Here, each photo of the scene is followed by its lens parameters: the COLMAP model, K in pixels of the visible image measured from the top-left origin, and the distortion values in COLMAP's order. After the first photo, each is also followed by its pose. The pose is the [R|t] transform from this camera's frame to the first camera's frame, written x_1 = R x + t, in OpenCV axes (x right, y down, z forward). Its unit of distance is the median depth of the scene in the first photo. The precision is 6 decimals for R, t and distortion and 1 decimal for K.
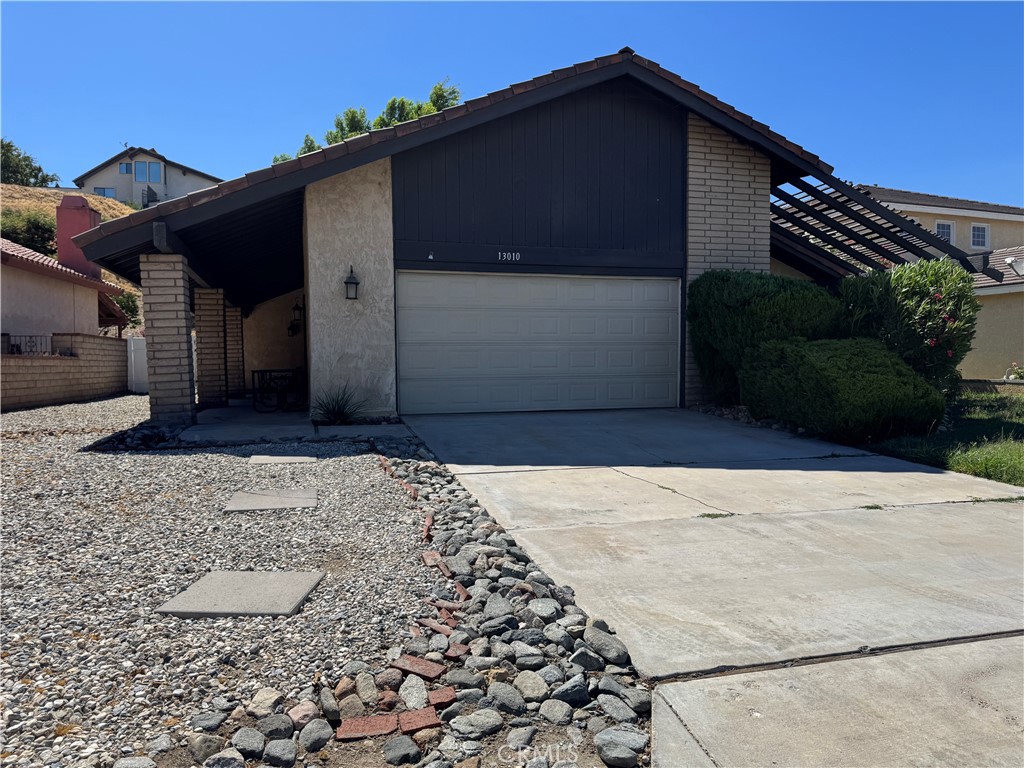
lens RADIAL K [[709.2, 0, 512.0], [0, 709.2, 384.0], [0, 0, 1]] dist [0.068285, -0.078432]
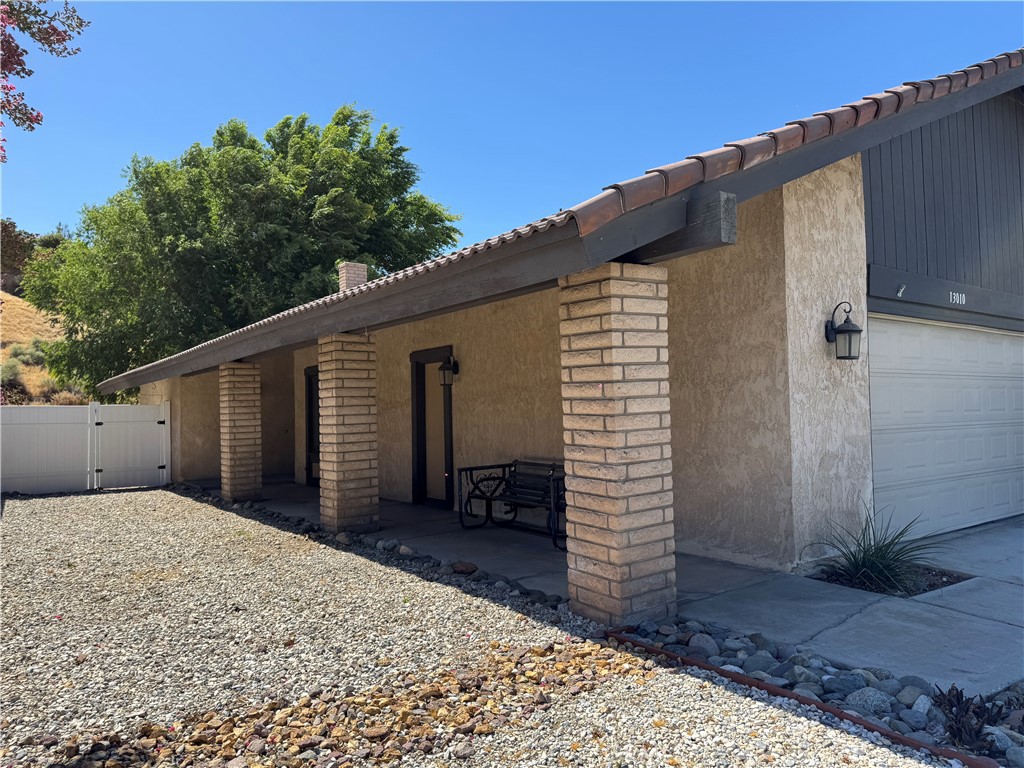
lens RADIAL K [[720.9, 0, 511.1], [0, 720.9, 368.7], [0, 0, 1]] dist [0.080309, -0.081224]
pose [[0.940578, 0.012558, 0.339345, -0.612490], [0.019656, 0.995627, -0.091327, -0.055504], [-0.339008, 0.092570, 0.936218, 0.476765]]
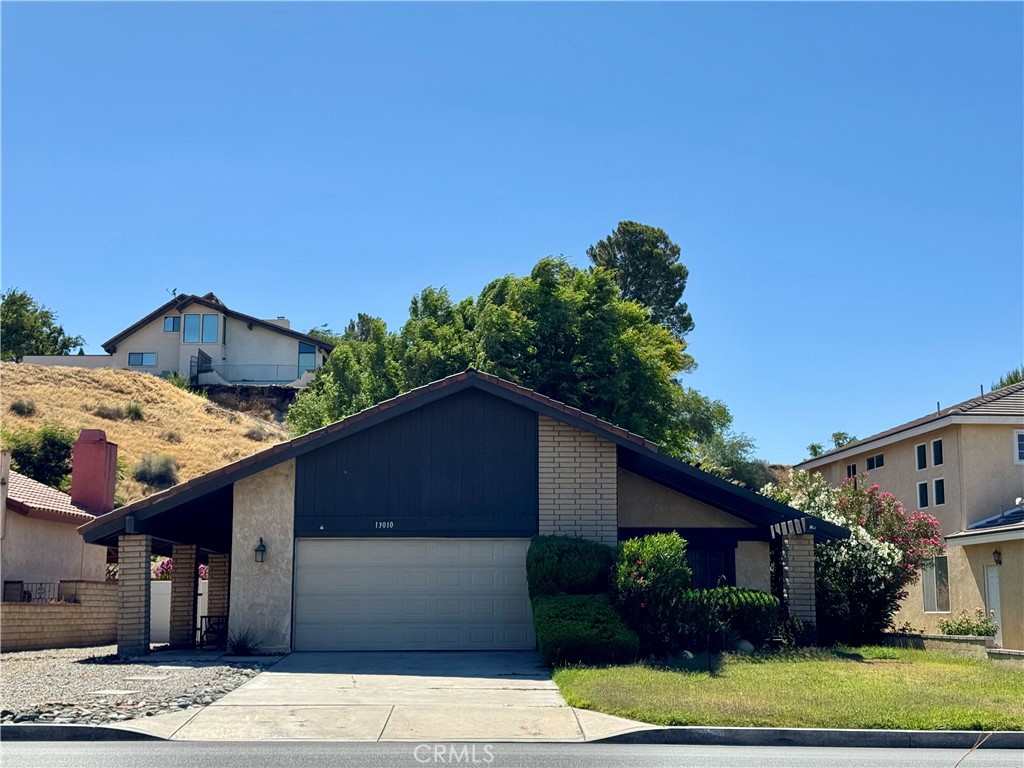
lens RADIAL K [[1492.6, 0, 512.0], [0, 1492.6, 384.0], [0, 0, 1]] dist [0.389402, -1.072186]
pose [[0.960850, -0.028988, -0.275550, 0.932581], [-0.020013, 0.984653, -0.173371, 0.033475], [0.276347, 0.172098, 0.945523, -1.481258]]
